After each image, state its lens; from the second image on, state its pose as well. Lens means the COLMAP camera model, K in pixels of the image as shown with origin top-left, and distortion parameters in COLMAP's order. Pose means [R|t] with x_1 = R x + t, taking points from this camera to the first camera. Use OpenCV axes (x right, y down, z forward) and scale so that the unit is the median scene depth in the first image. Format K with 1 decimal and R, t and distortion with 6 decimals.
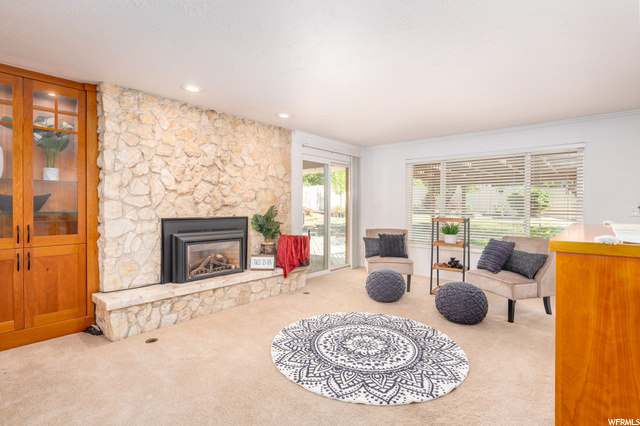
lens RADIAL K [[310.7, 0, 317.6], [0, 310.7, 210.5], [0, 0, 1]] dist [-0.000785, -0.000364]
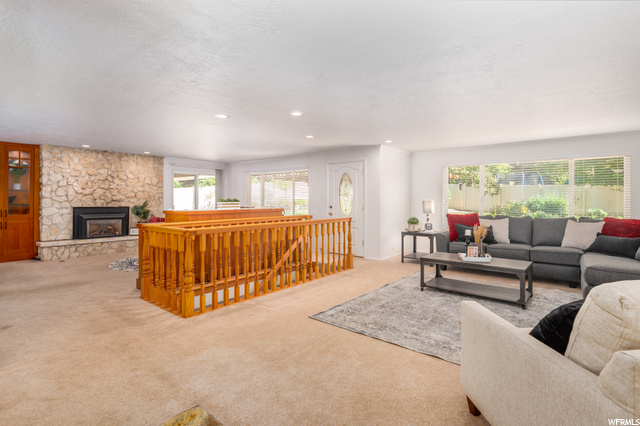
lens RADIAL K [[318.6, 0, 319.2], [0, 318.6, 199.5], [0, 0, 1]] dist [-0.000017, -0.000045]
pose [[0.999565, -0.002000, 0.029421, 1.131107], [0.002454, 0.999878, -0.015415, 0.012956], [-0.029386, 0.015481, 0.999448, -1.225135]]
